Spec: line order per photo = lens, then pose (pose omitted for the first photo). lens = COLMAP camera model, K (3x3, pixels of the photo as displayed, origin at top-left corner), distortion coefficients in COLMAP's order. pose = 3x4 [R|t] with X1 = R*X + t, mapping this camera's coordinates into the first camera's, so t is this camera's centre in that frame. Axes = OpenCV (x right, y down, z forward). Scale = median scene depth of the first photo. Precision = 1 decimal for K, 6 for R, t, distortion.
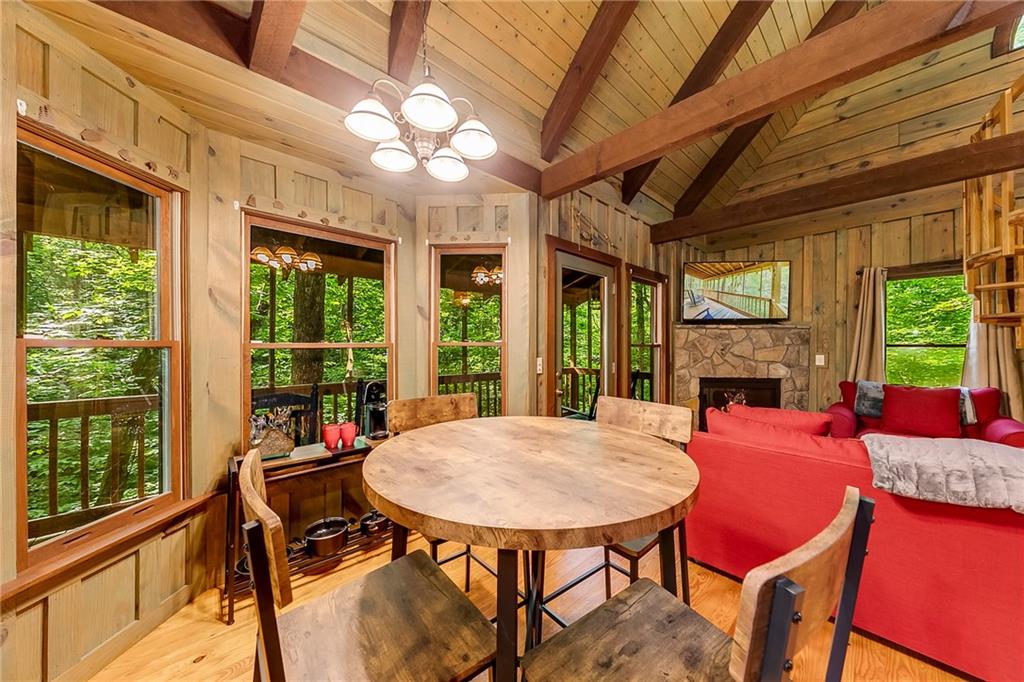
lens RADIAL K [[346.5, 0, 512.9], [0, 346.5, 344.0], [0, 0, 1]] dist [0.007852, -0.002926]
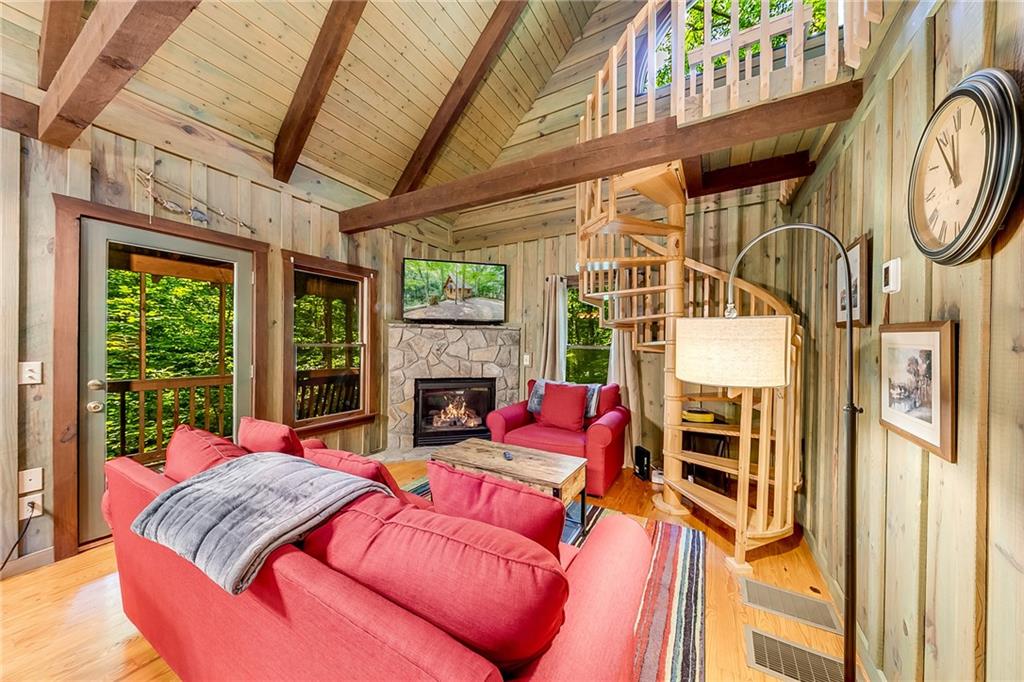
lens RADIAL K [[346.5, 0, 514.1], [0, 346.5, 345.2], [0, 0, 1]] dist [0.007852, -0.002926]
pose [[0.953220, 0.006384, 0.302209, 0.806379], [-0.008930, 0.999935, 0.007046, -0.009192], [-0.302145, -0.009415, 0.953216, 0.000957]]
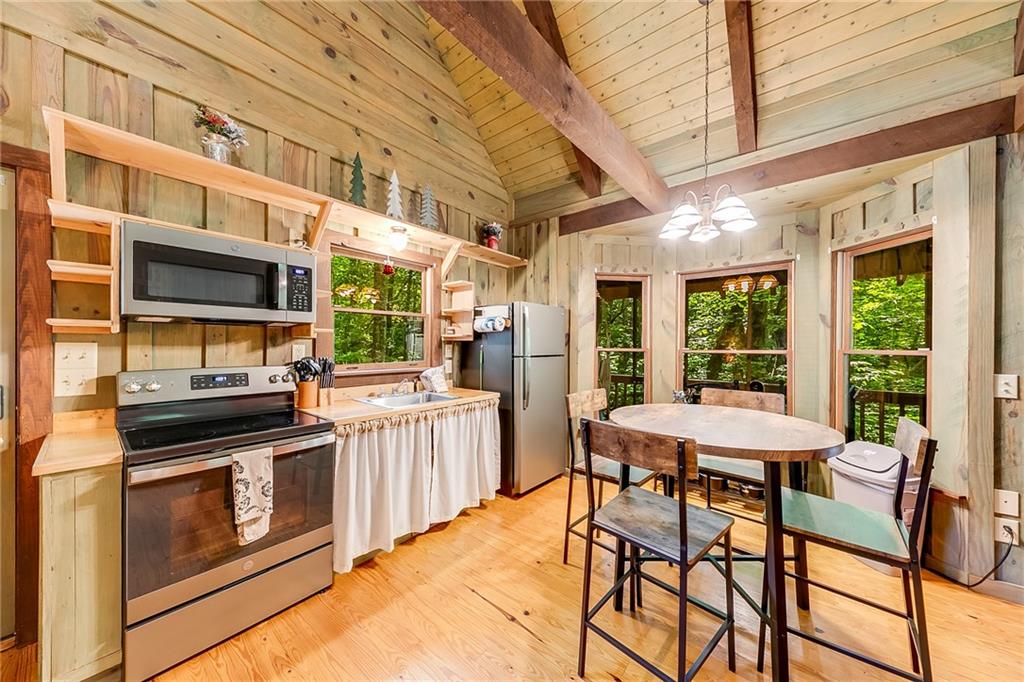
lens RADIAL K [[346.5, 0, 517.3], [0, 346.5, 346.5], [0, 0, 1]] dist [0.007852, -0.002926]
pose [[0.142576, 0.000019, -0.989784, 0.596745], [-0.003814, 0.999993, -0.000531, -0.010506], [0.989777, 0.003851, 0.142575, -0.036604]]
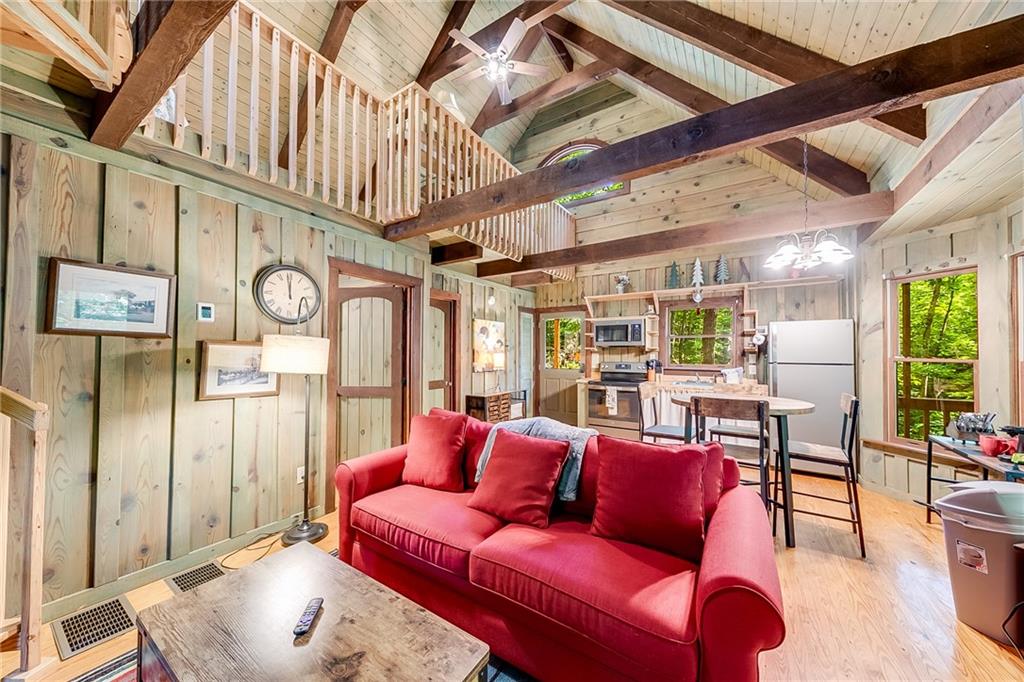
lens RADIAL K [[346.5, 0, 517.5], [0, 346.5, 345.1], [0, 0, 1]] dist [0.007852, -0.002926]
pose [[-0.964738, -0.013291, -0.262876, 0.942647], [-0.007520, 0.999708, -0.022947, -0.013360], [0.263105, -0.020161, -0.964557, 1.274486]]
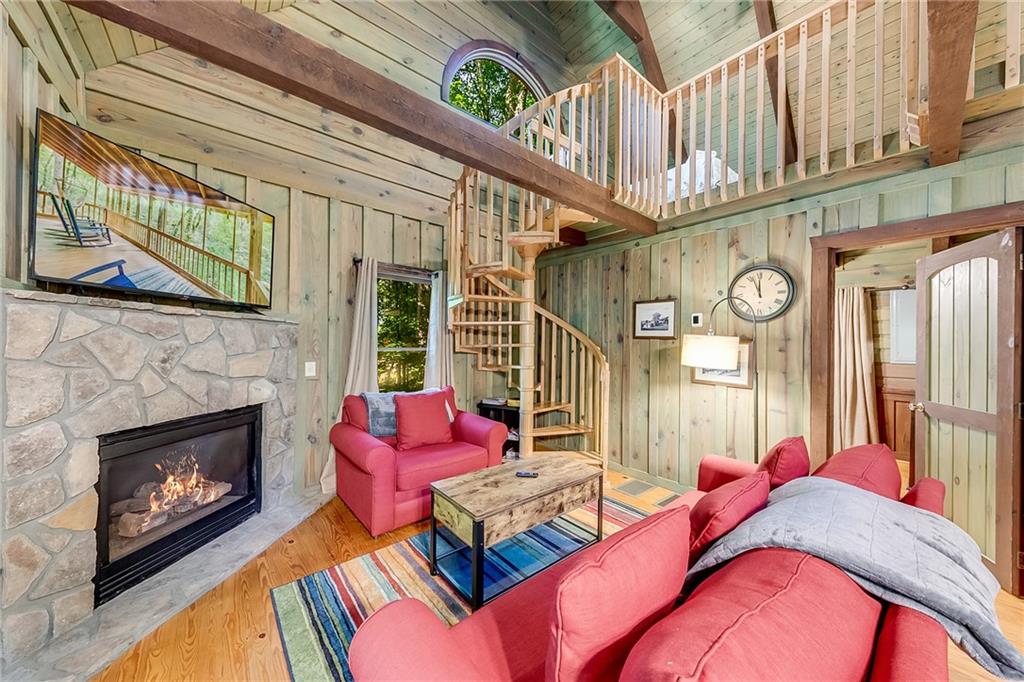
lens RADIAL K [[346.5, 0, 516.5], [0, 346.5, 346.4], [0, 0, 1]] dist [0.007852, -0.002926]
pose [[0.041730, -0.004878, 0.999117, 0.277770], [-0.012913, 0.999902, 0.005421, -0.015541], [-0.999045, -0.013128, 0.041663, 0.835476]]
